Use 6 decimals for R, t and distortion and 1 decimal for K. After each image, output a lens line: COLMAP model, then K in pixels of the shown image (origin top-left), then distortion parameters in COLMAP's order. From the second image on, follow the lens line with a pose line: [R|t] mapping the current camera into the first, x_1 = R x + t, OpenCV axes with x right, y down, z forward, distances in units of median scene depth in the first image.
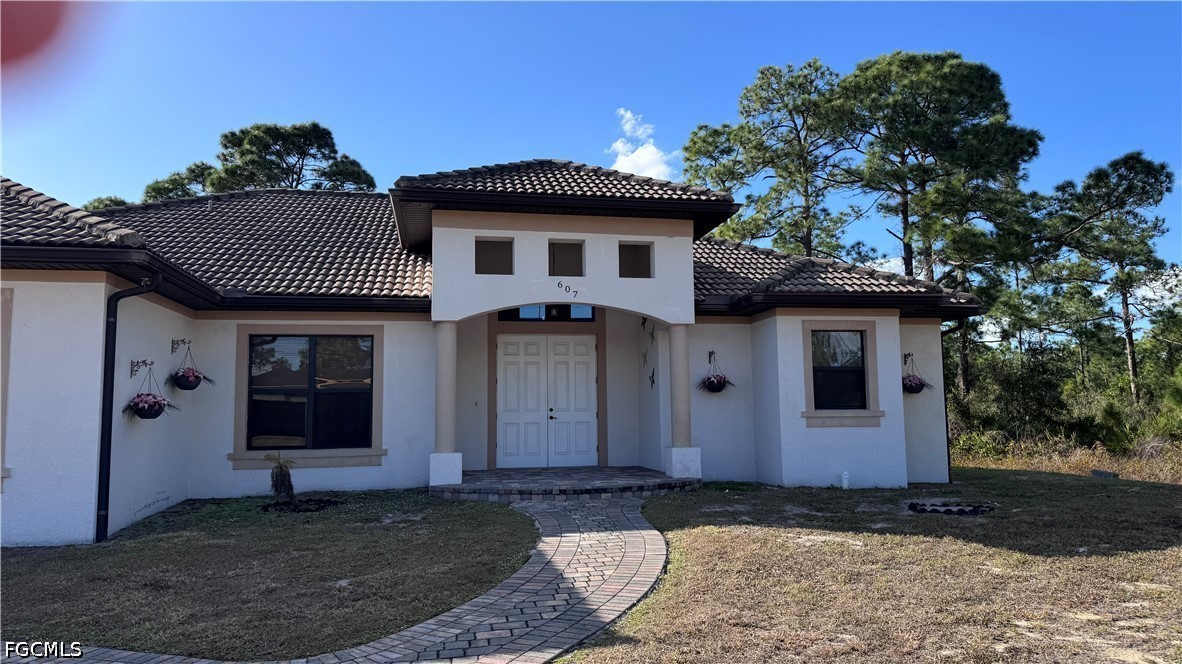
lens RADIAL K [[831.2, 0, 589.9], [0, 831.2, 341.0], [0, 0, 1]] dist [0.117956, -0.232307]
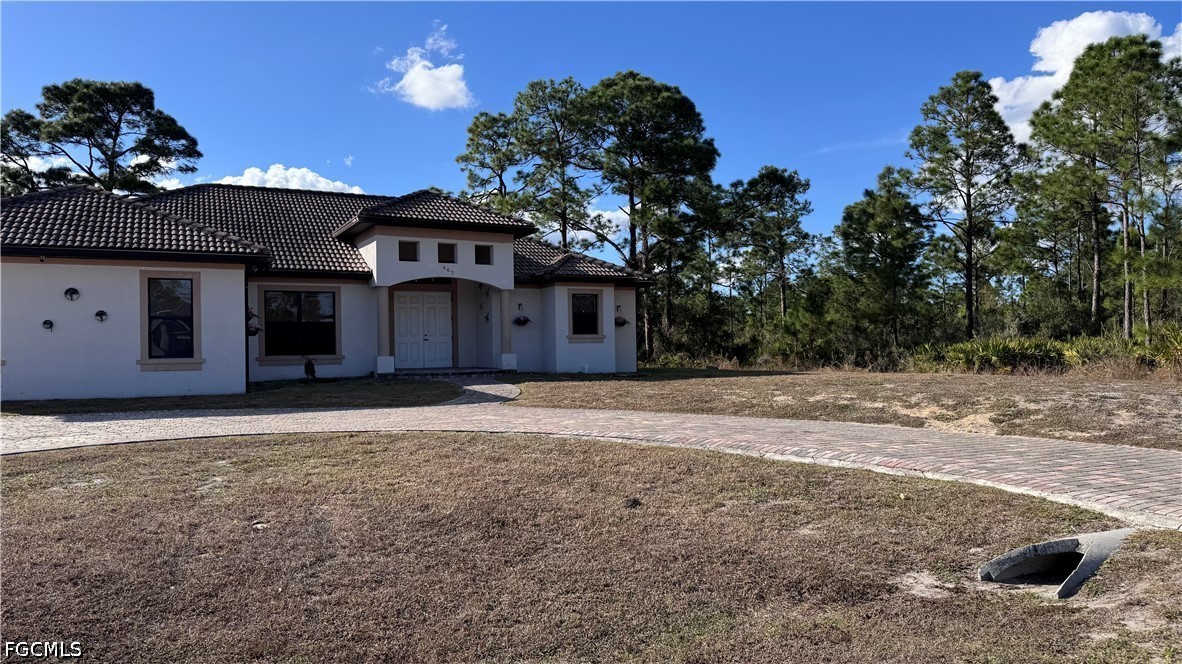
lens RADIAL K [[831.2, 0, 589.9], [0, 831.2, 341.0], [0, 0, 1]] dist [0.117956, -0.232307]
pose [[0.955950, 0.000178, 0.293531, -0.110445], [-0.023029, 0.996963, 0.074396, -0.020209], [-0.292626, -0.077879, 0.953050, -0.362505]]
